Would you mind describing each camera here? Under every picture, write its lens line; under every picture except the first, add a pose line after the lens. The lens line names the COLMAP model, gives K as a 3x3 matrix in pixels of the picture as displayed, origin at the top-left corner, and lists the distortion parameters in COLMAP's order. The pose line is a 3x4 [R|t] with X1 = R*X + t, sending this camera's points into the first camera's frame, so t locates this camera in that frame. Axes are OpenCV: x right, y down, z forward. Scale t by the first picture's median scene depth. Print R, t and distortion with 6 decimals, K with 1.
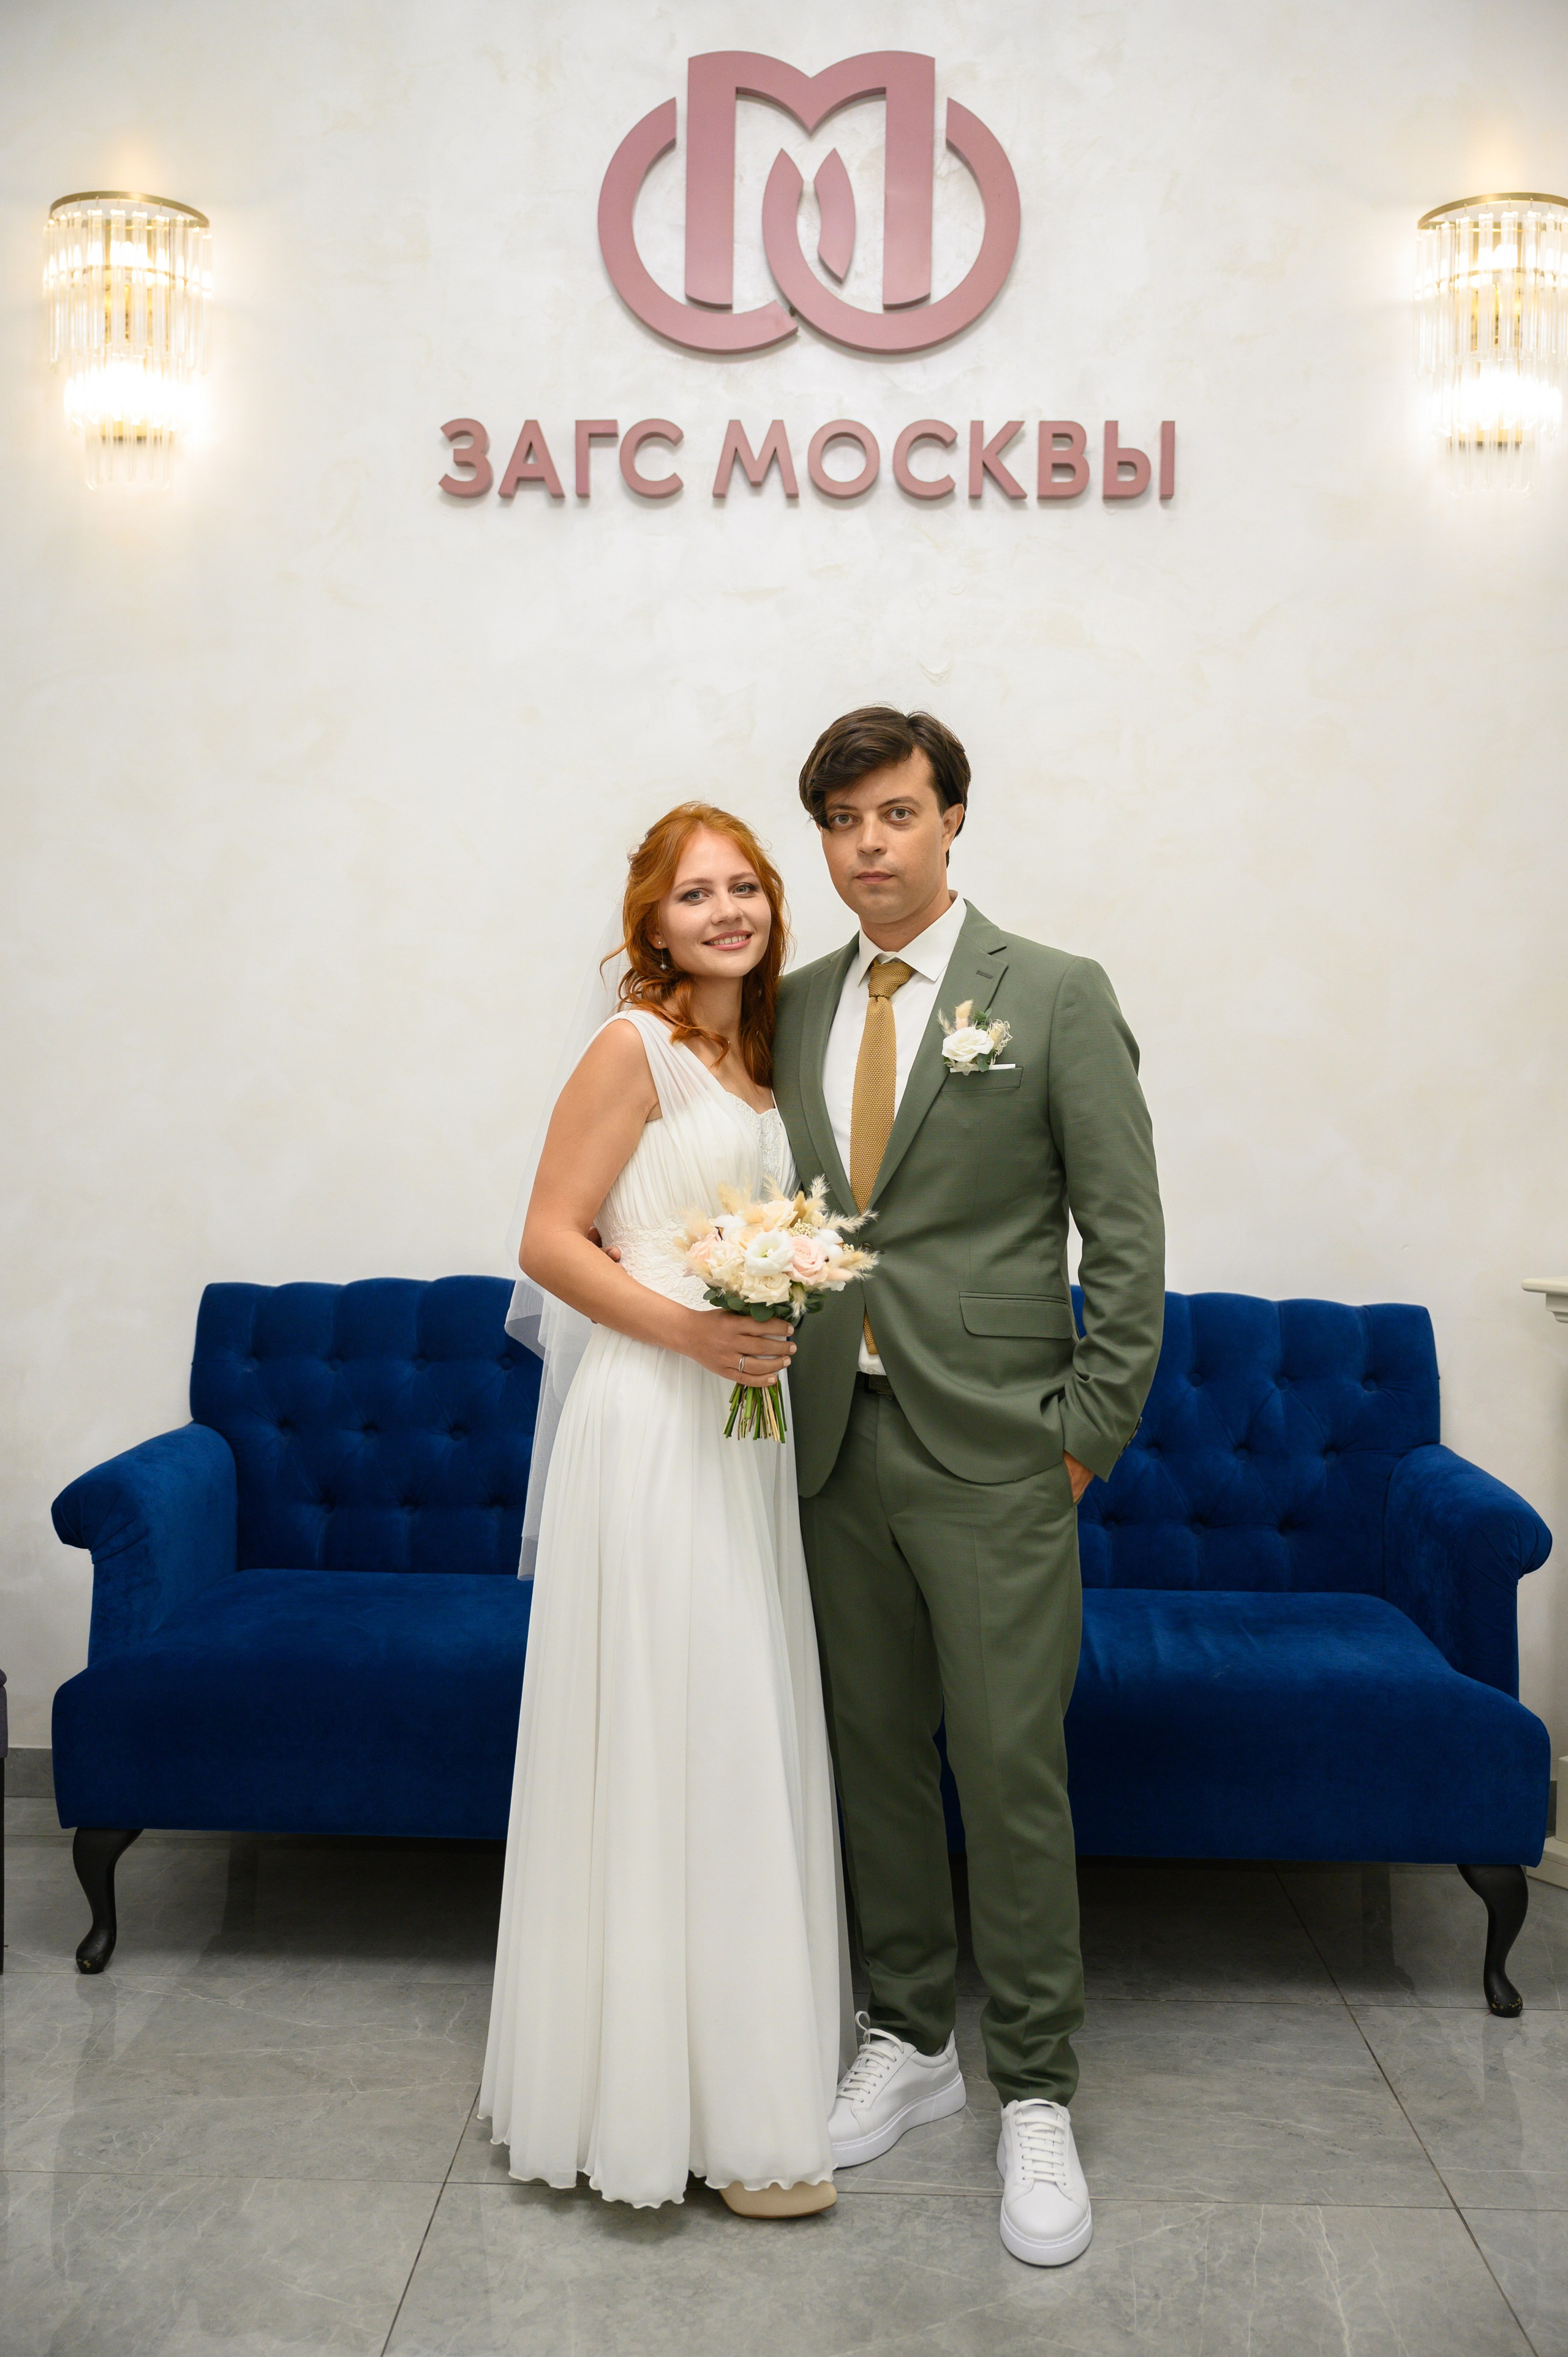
lens RADIAL K [[2357.2, 0, 775.6], [0, 2357.2, 1169.8], [0, 0, 1]] dist [0.008190, 0.000000]
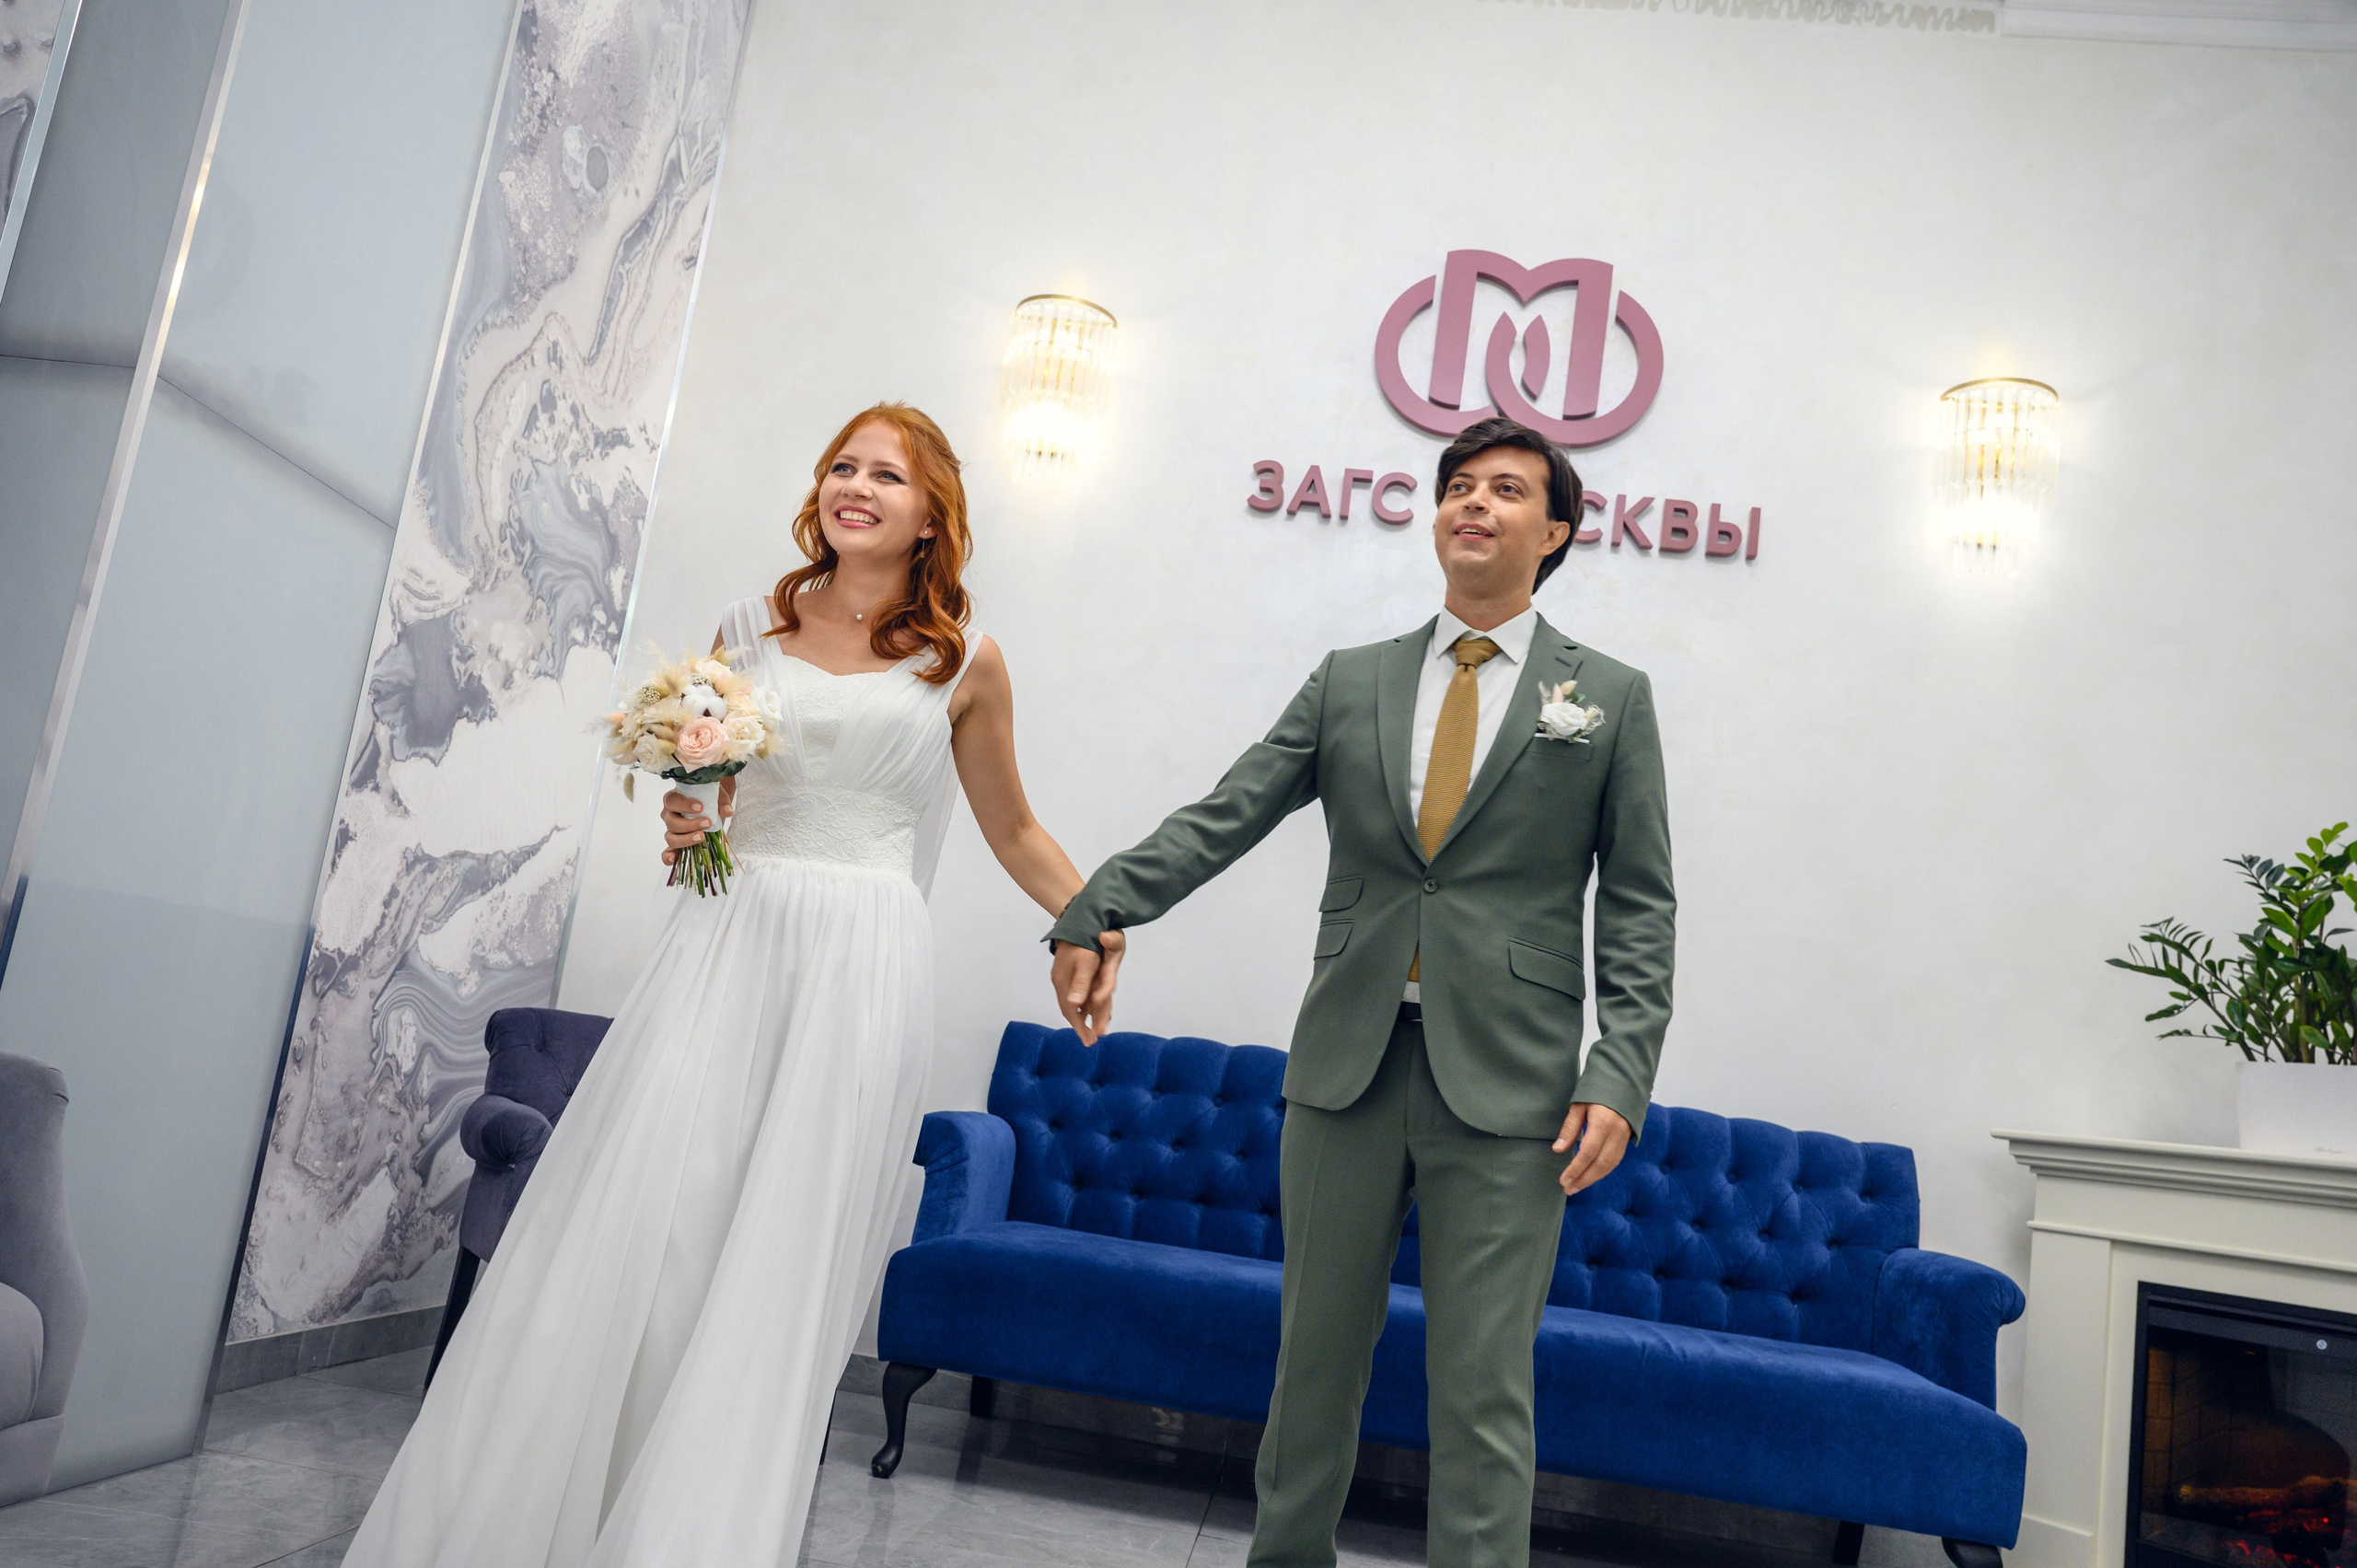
lens RADIAL K [[1705.0, 0, 1169.5], [0, 1705.0, 851.1], [0, 0, 1]] dist [-0.001412, 0.005432]
pose [[0.989136, 0.116138, -0.090119, -0.070555], [-0.131645, 0.972628, -0.191481, 0.134874], [0.065414, 0.201265, 0.977350, -0.000270]]
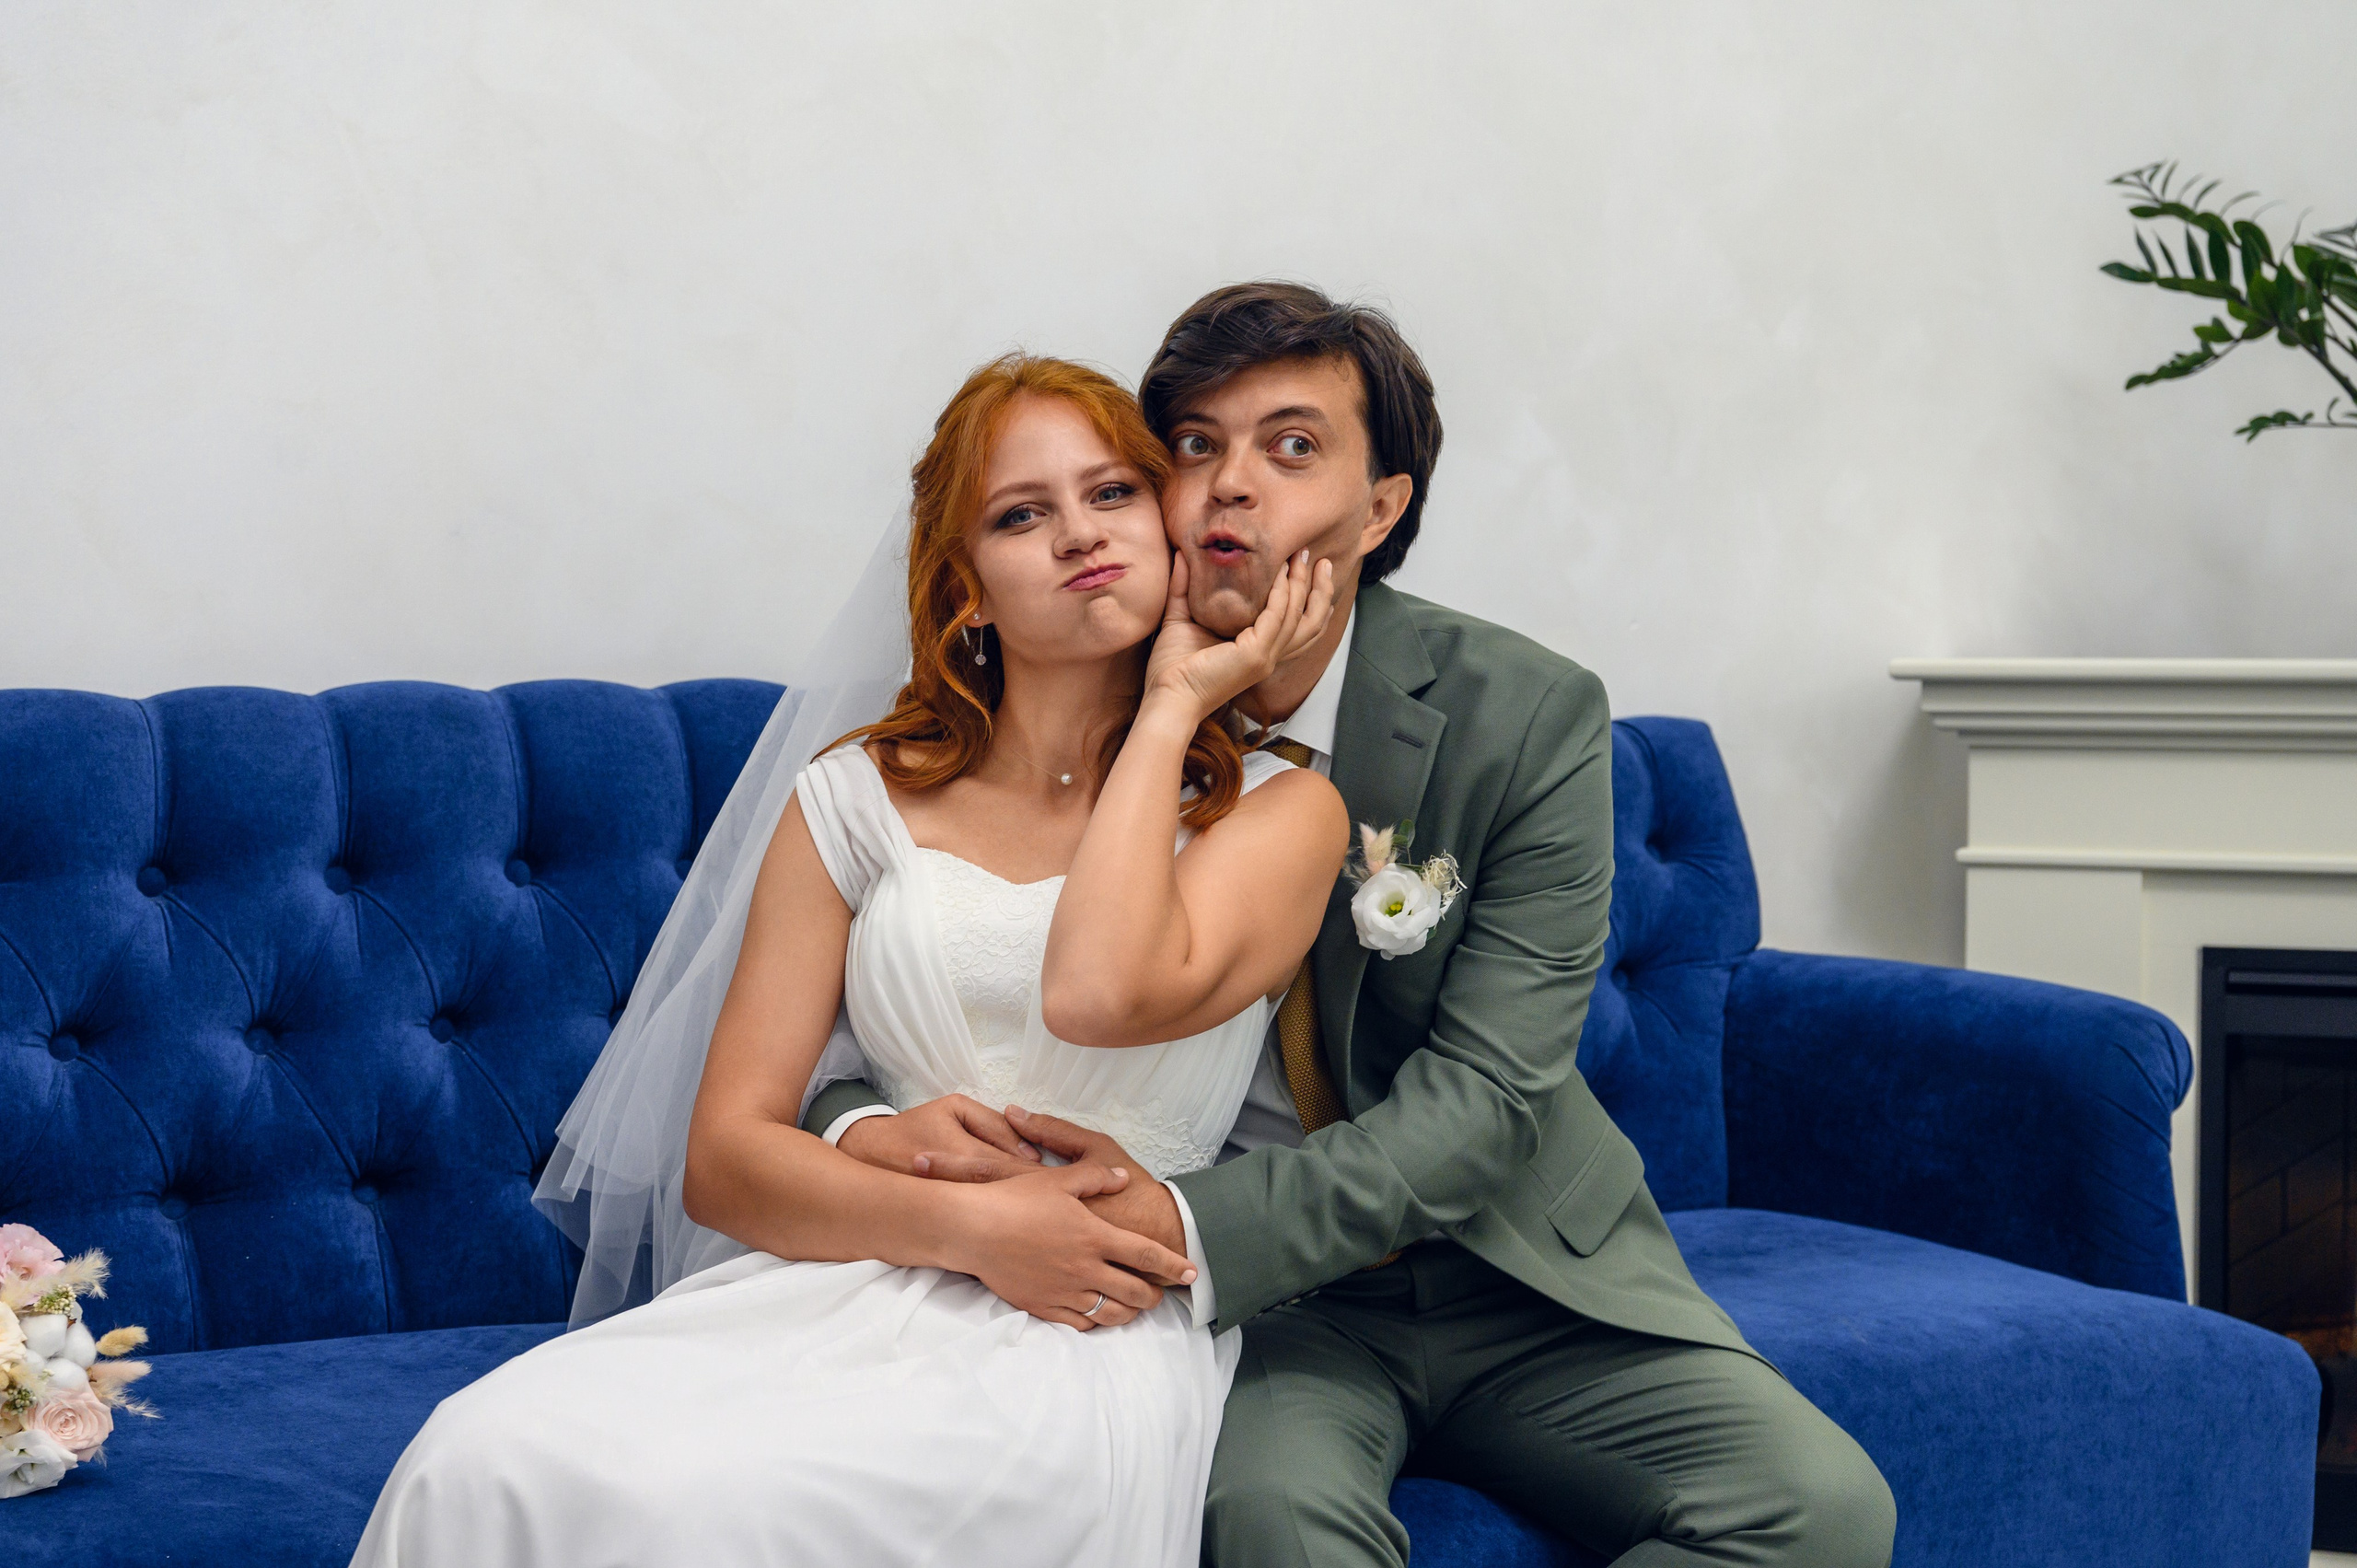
lens RADIAL K [[3743.5, 0, 1167.6], [0, 3743.5, 780.5], [0, 0, 1]] dist [0.073028, 0.000000]
pose [[0.826018, -0.025077, 0.563086, -0.358154], [0.023308, 0.999675, 0.010329, 0.060847], [-0.563162, 0.004593, 0.826334, 0.308212]]
